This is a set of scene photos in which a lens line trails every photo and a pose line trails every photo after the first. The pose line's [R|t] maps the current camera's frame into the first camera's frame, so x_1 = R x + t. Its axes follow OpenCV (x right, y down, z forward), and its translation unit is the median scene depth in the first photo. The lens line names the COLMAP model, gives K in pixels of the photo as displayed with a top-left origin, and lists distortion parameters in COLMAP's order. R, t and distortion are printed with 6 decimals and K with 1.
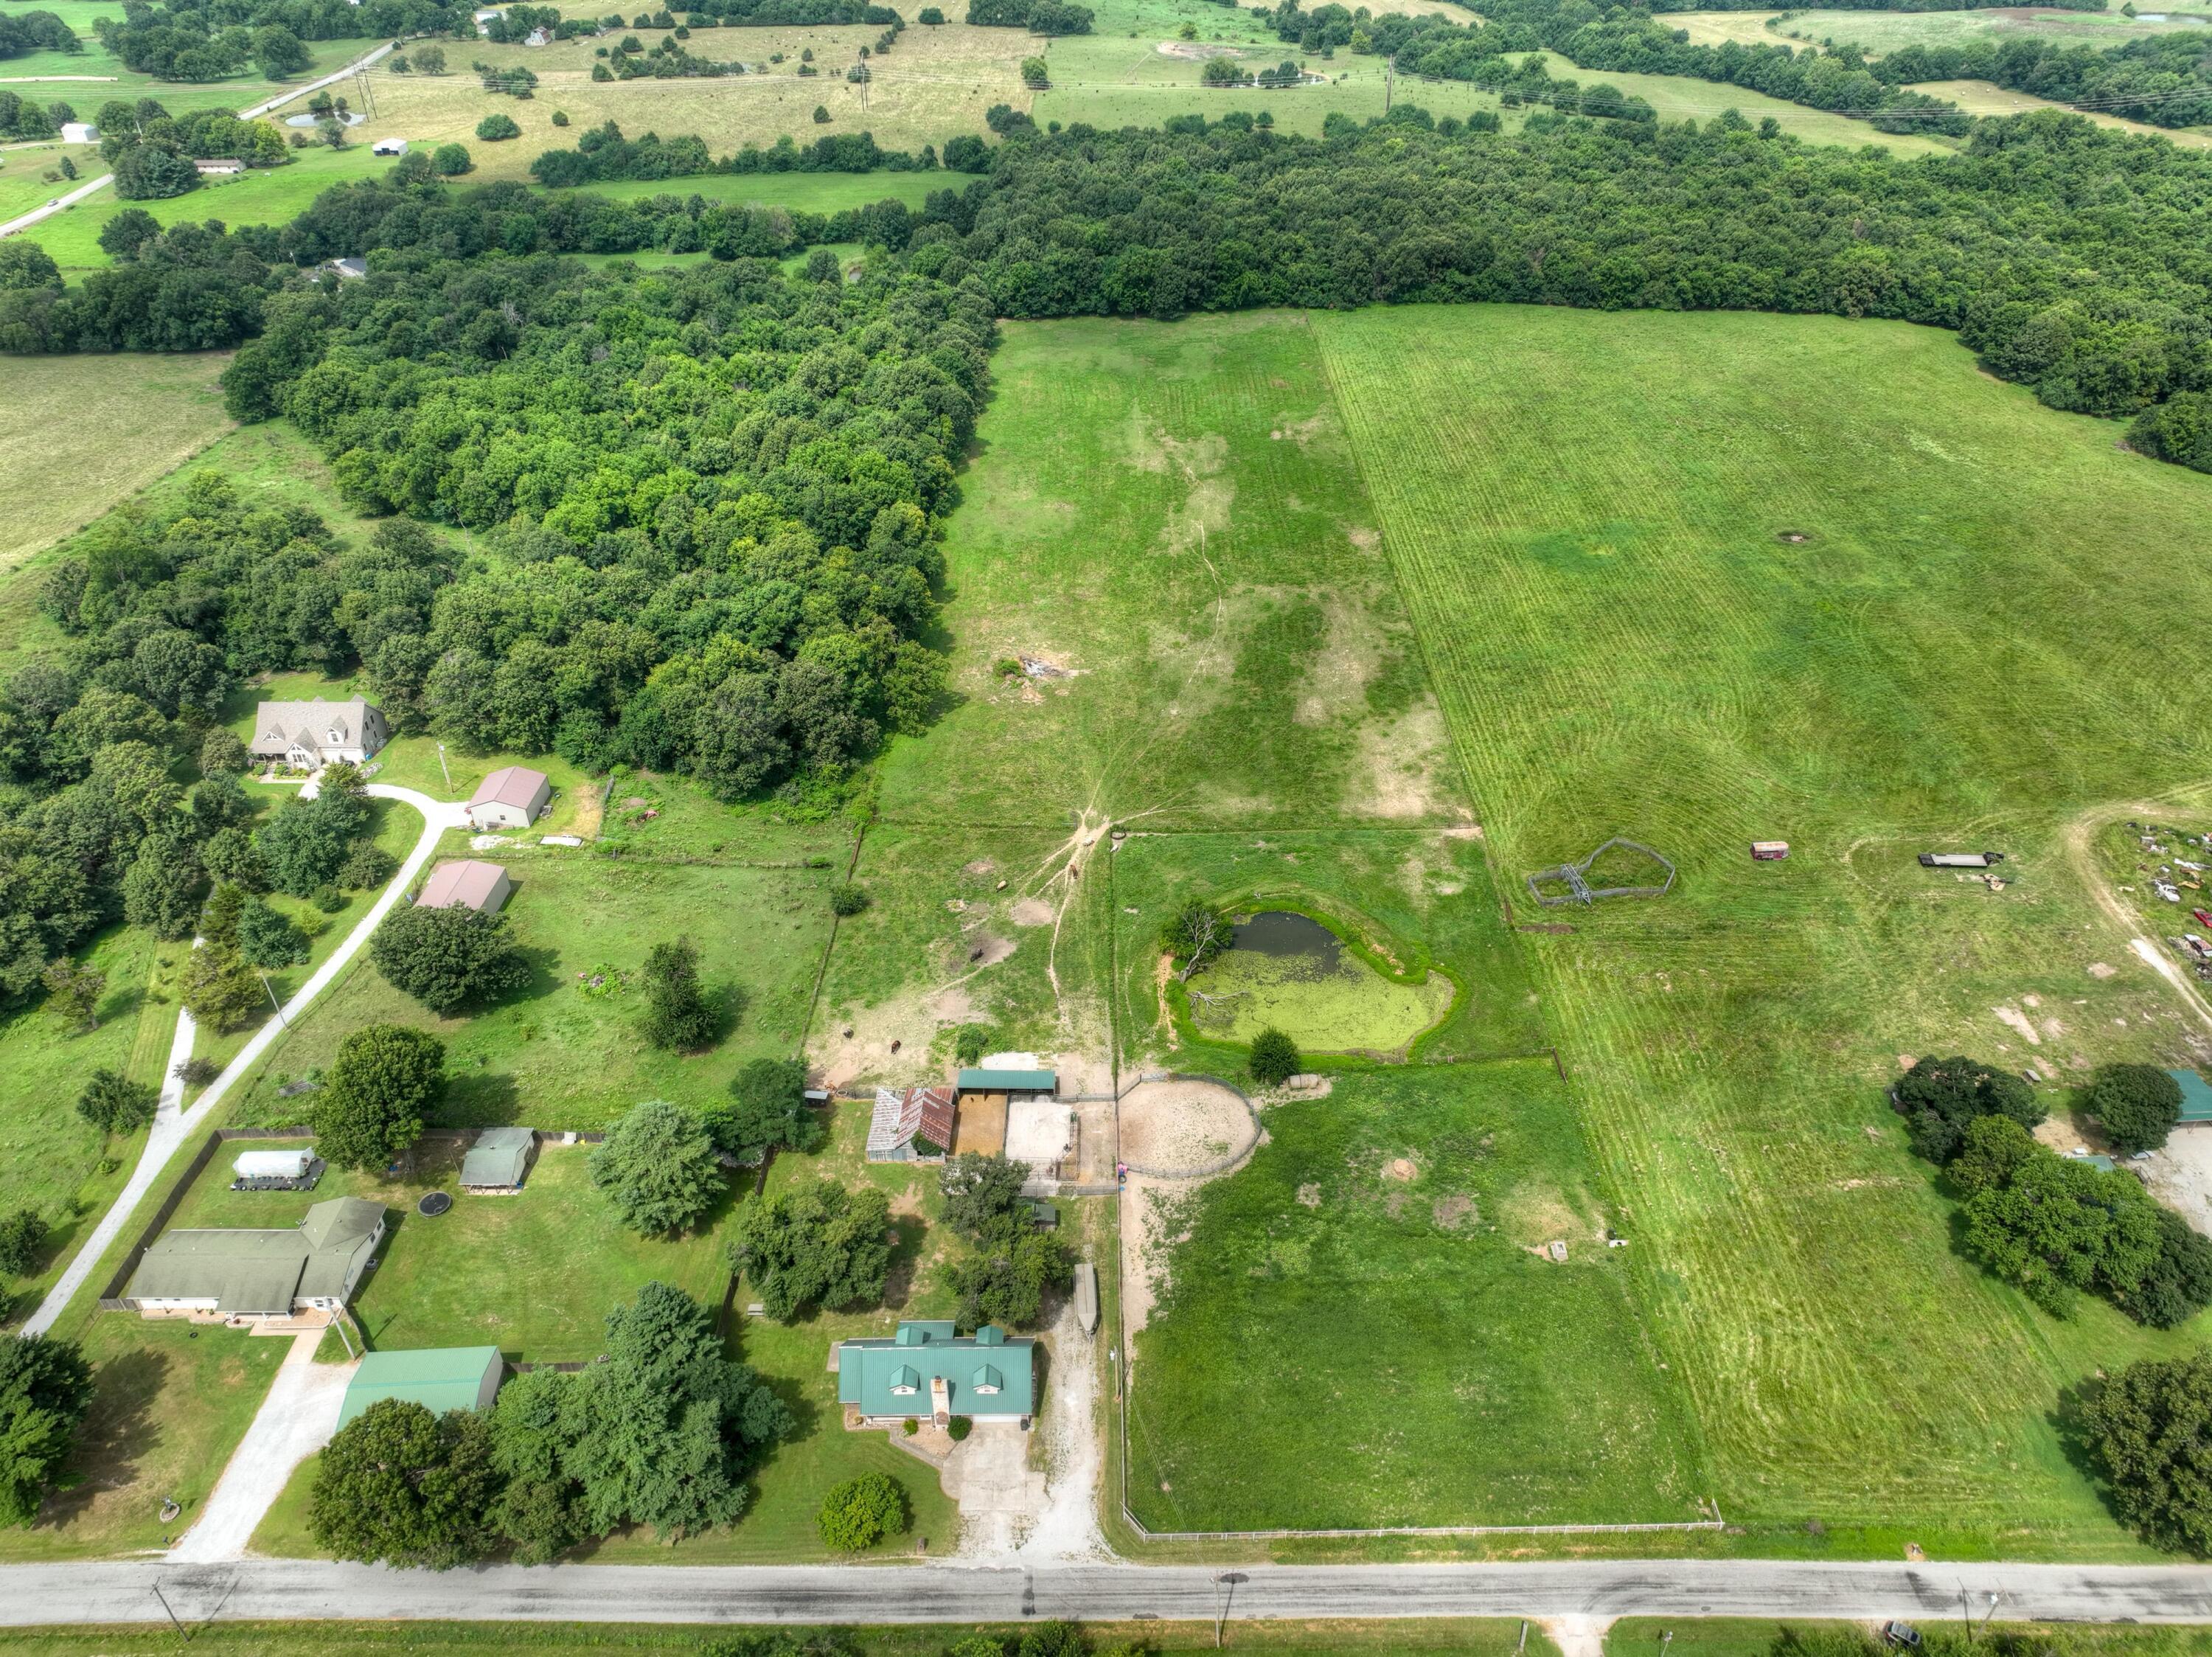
lens RADIAL K [[1548.1, 0, 1106.0], [0, 1548.1, 828.5], [0, 0, 1]] dist [0.006809, 0.008223]
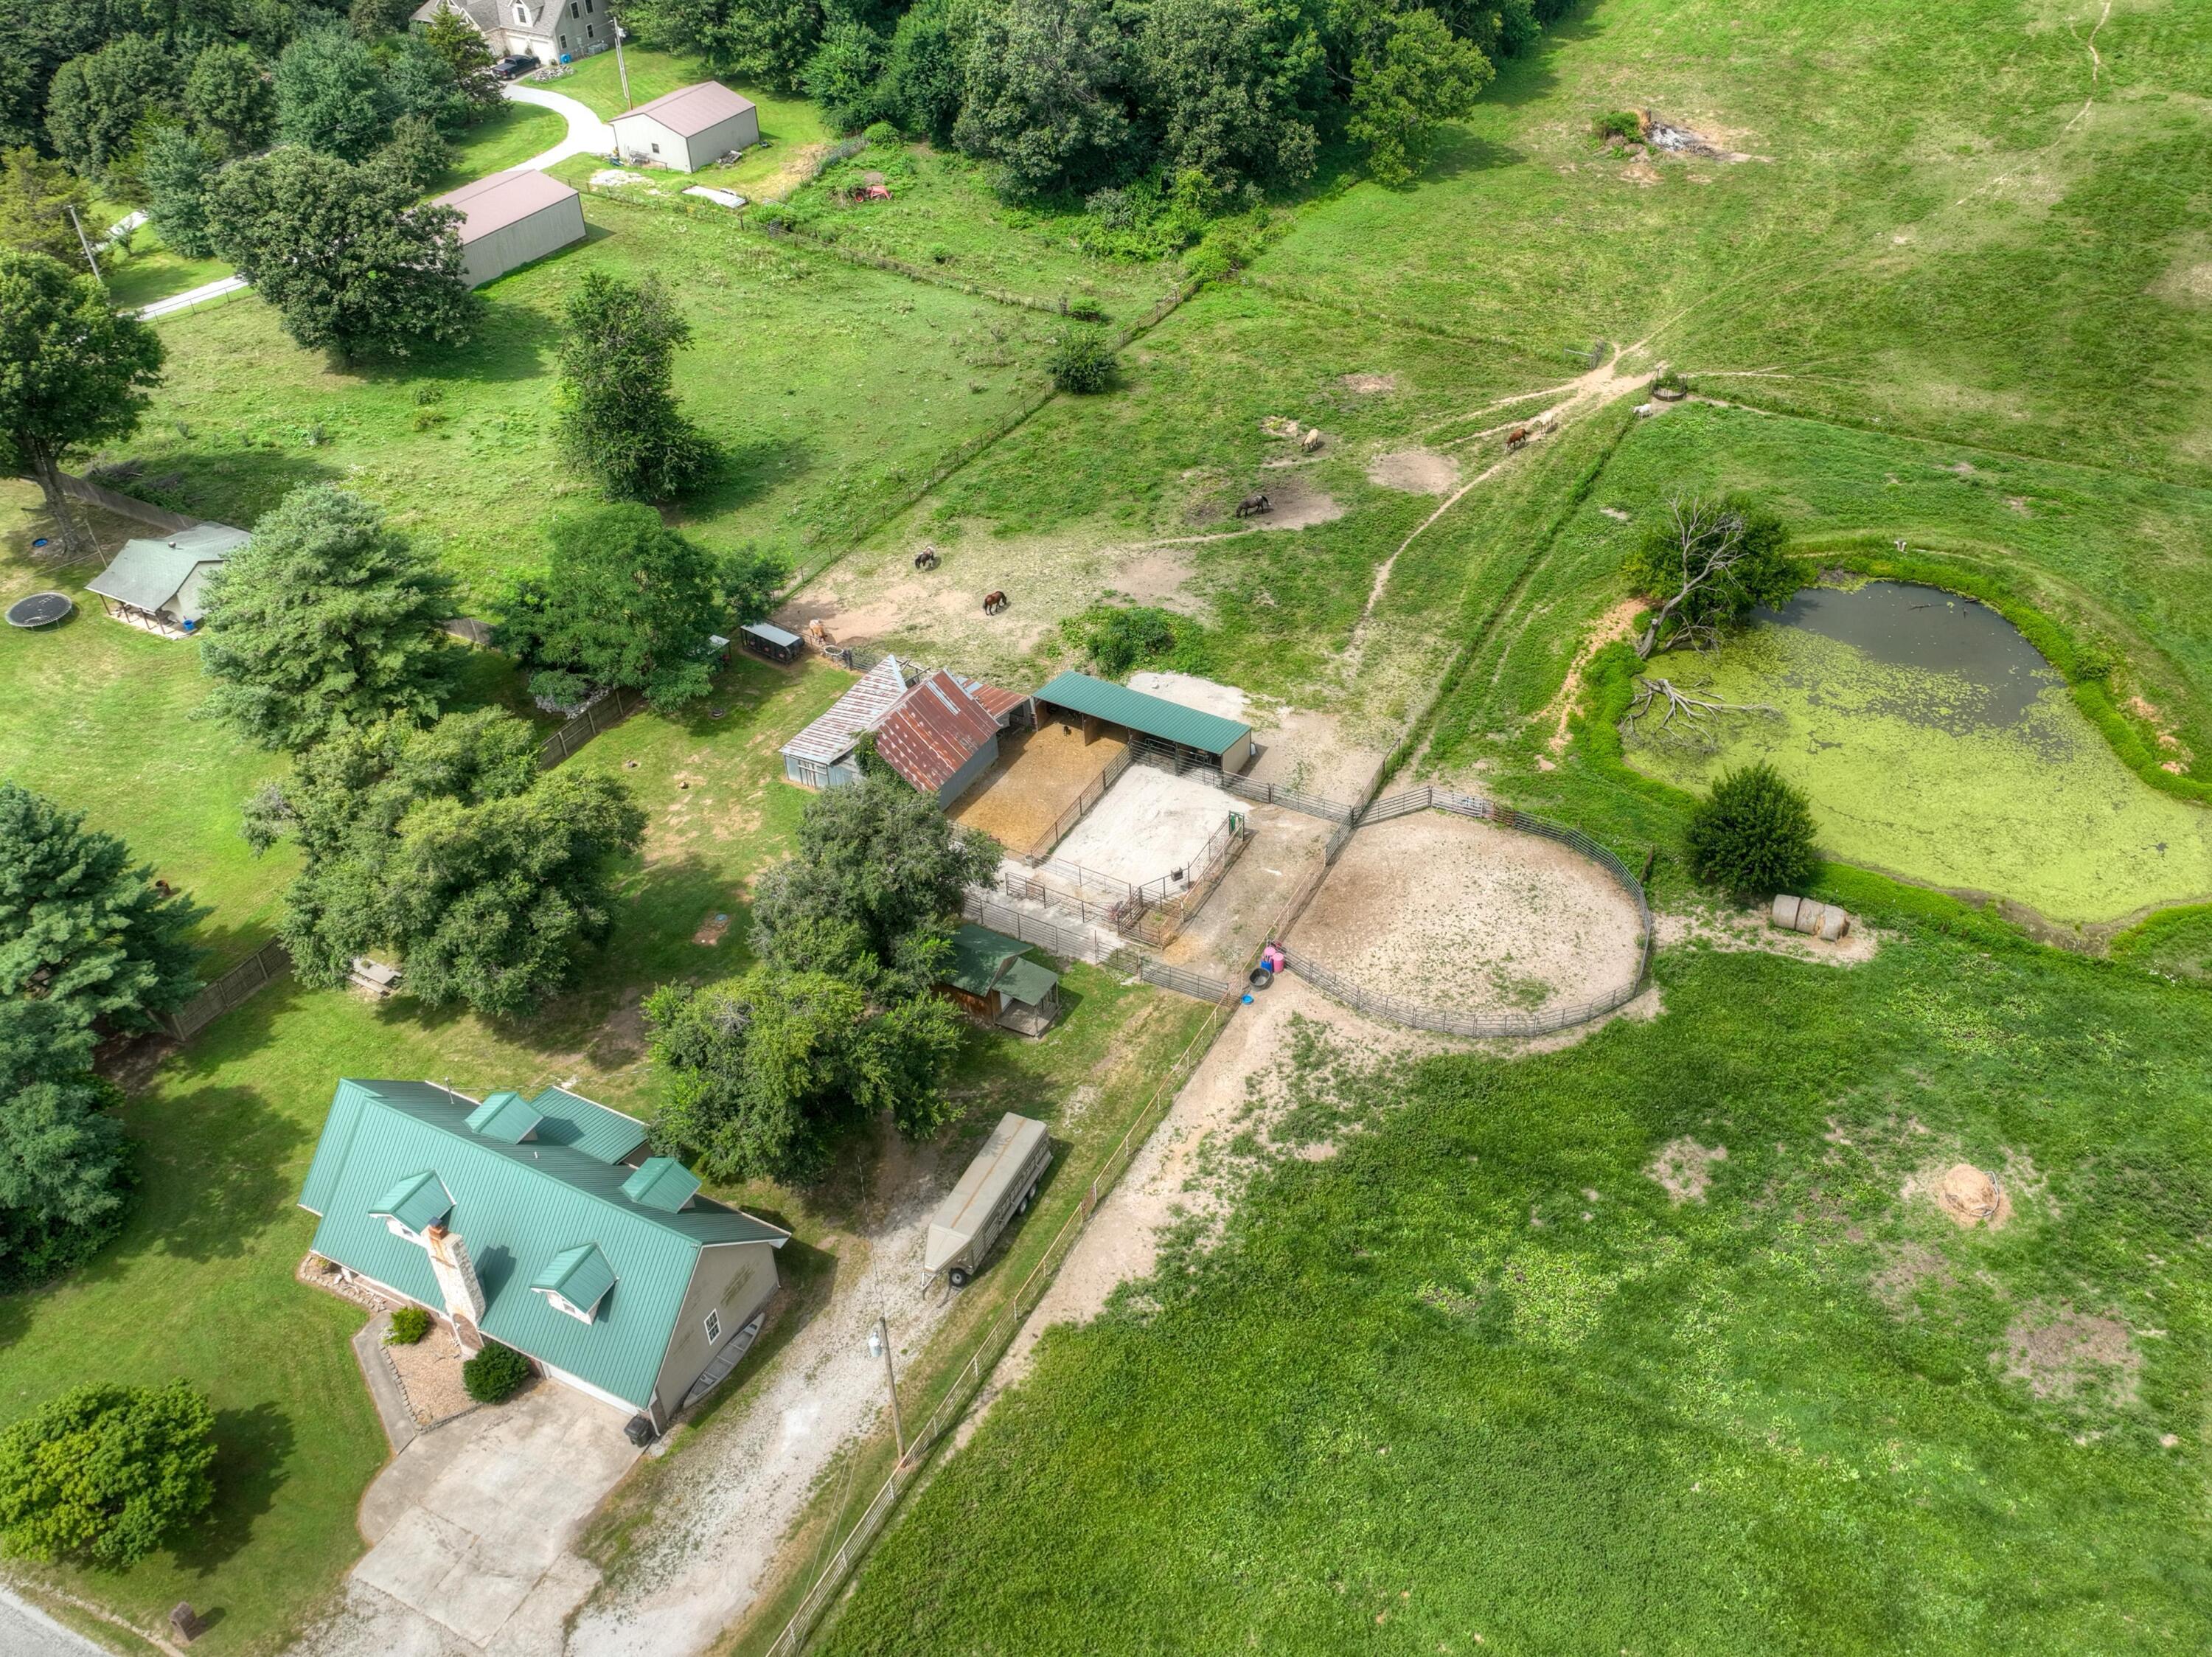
lens RADIAL K [[1992.6, 0, 1233.4], [0, 1992.6, 657.4], [0, 0, 1]] dist [0.009575, -0.005935]
pose [[0.898468, 0.249322, -0.361378, 0.158541], [-0.250947, 0.967033, 0.043263, 0.110011], [0.360251, 0.051816, 0.931415, 0.449222]]
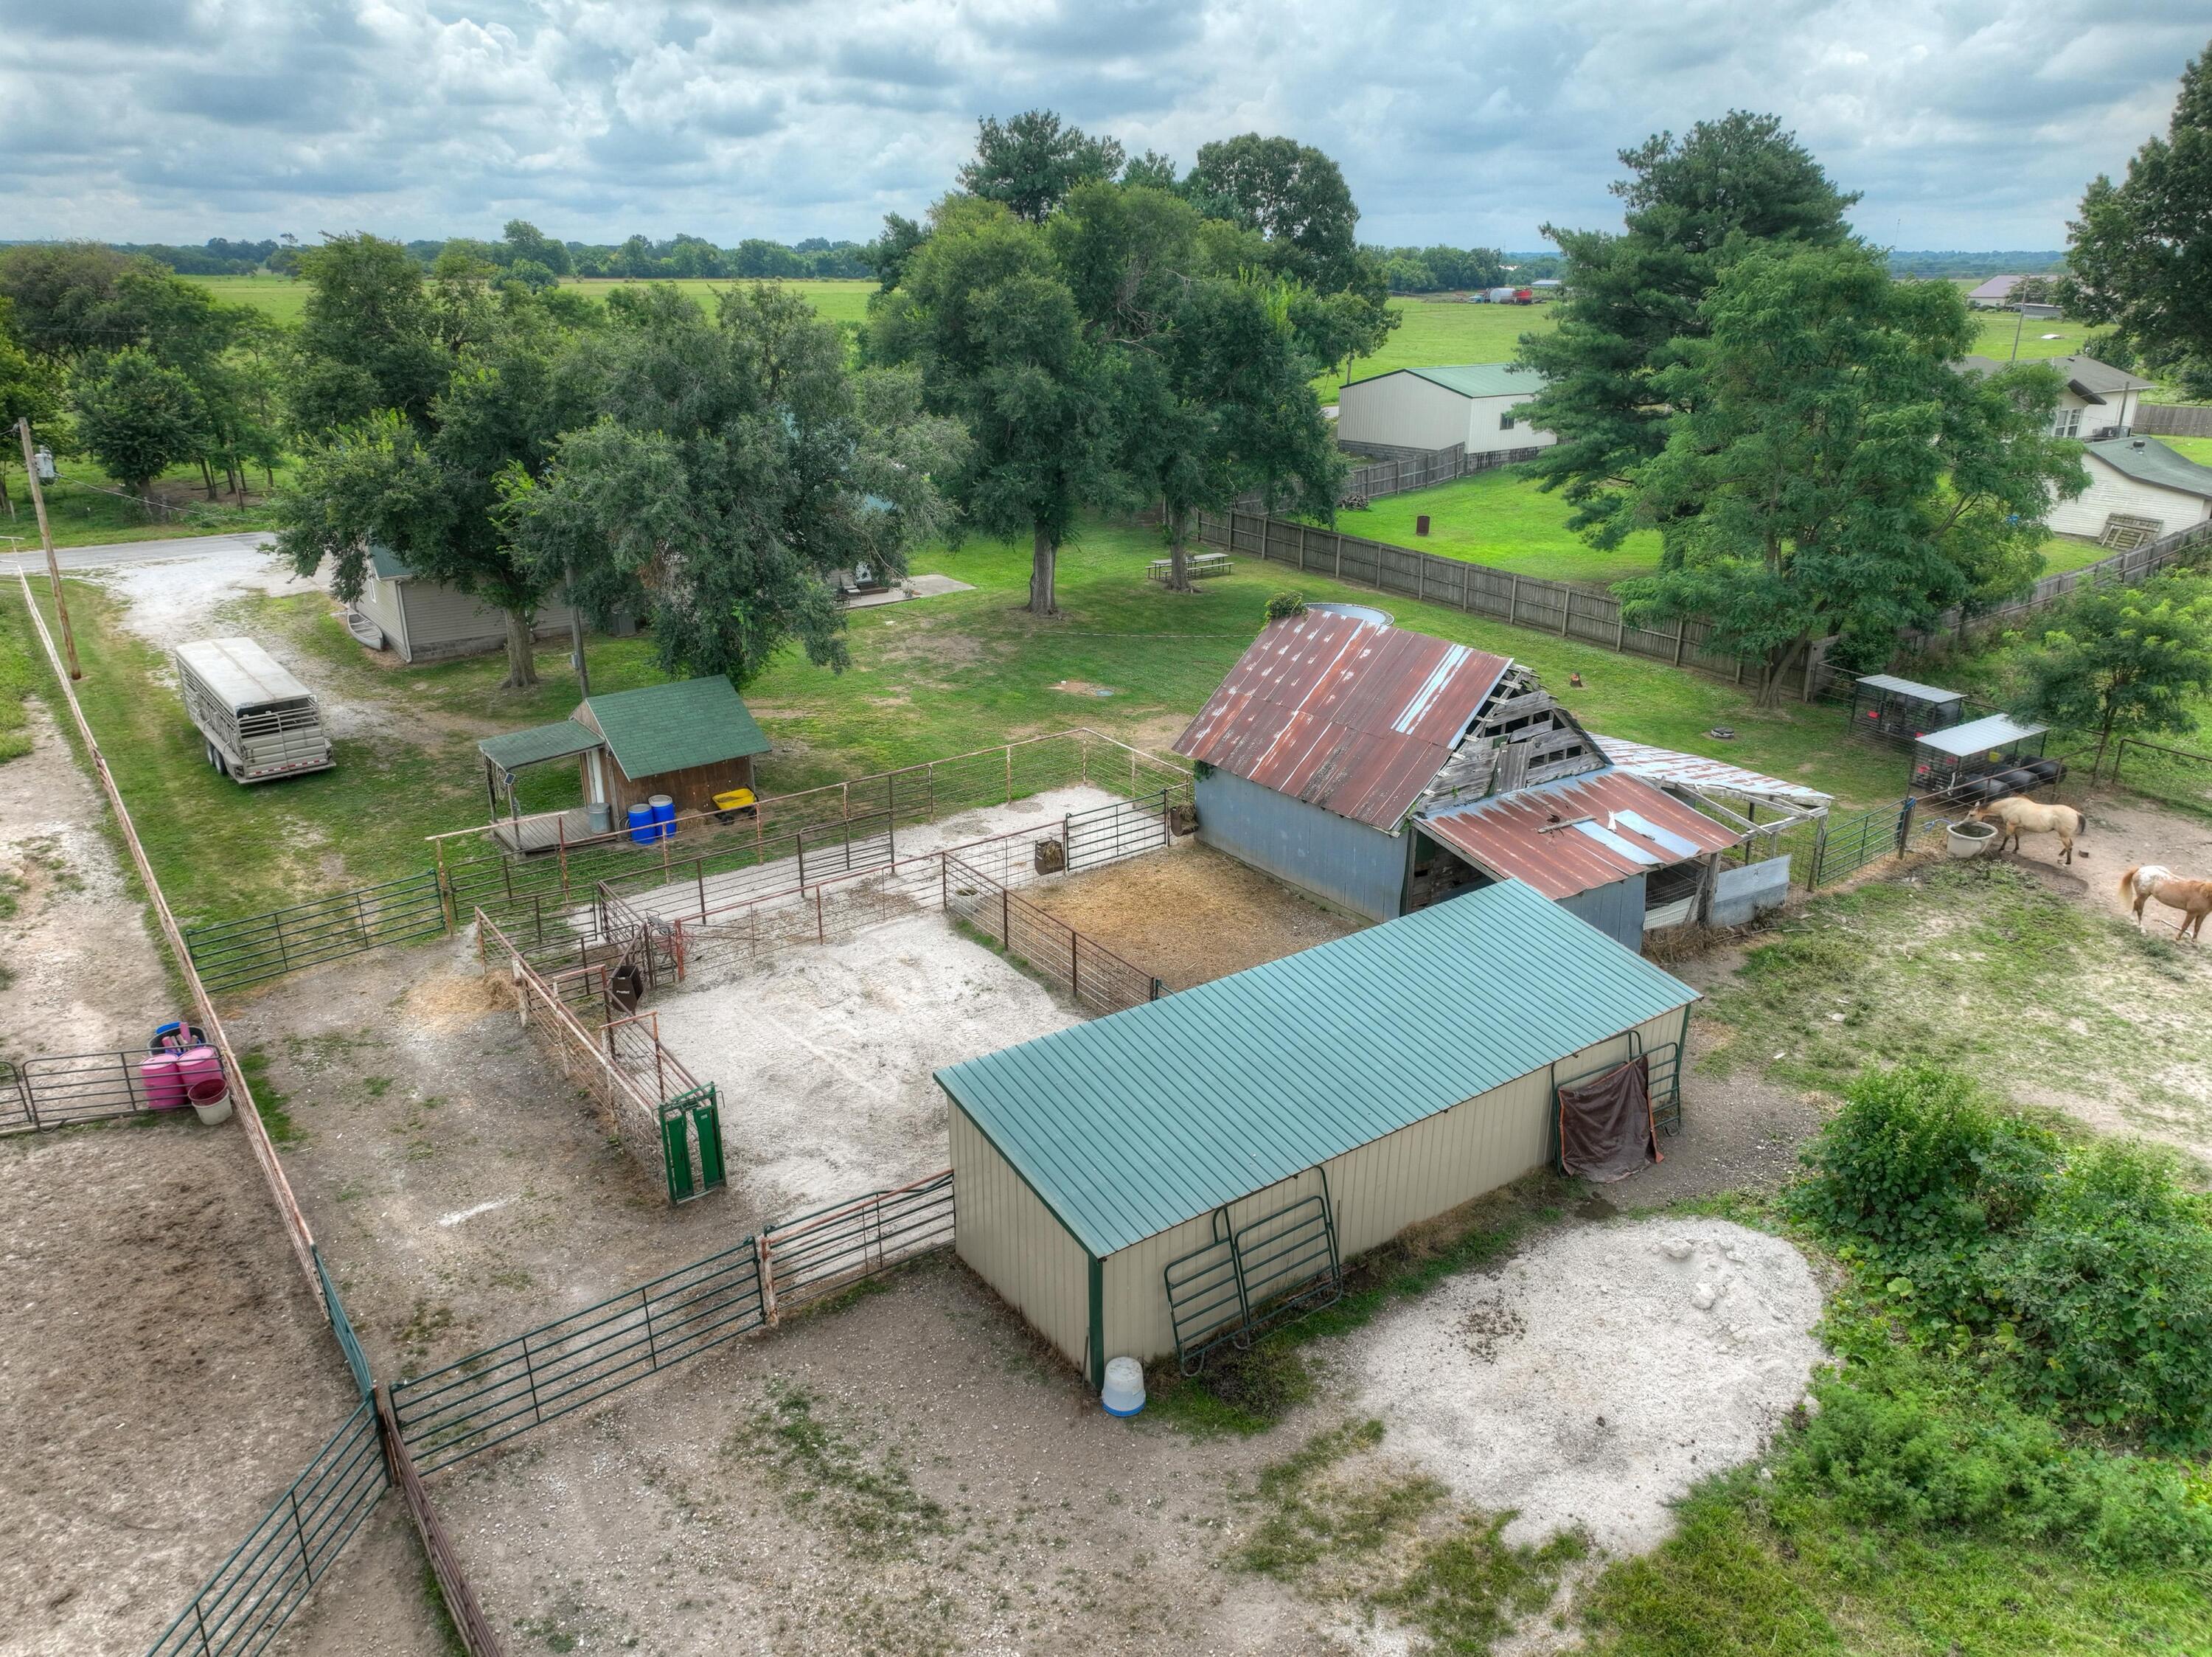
lens RADIAL K [[1548.1, 0, 1106.0], [0, 1548.1, 828.5], [0, 0, 1]] dist [0.006809, 0.008223]
pose [[-0.806230, 0.206199, -0.554504, 0.017166], [-0.337315, 0.609786, 0.717202, 0.076351], [0.486015, 0.765273, -0.422074, 0.980632]]
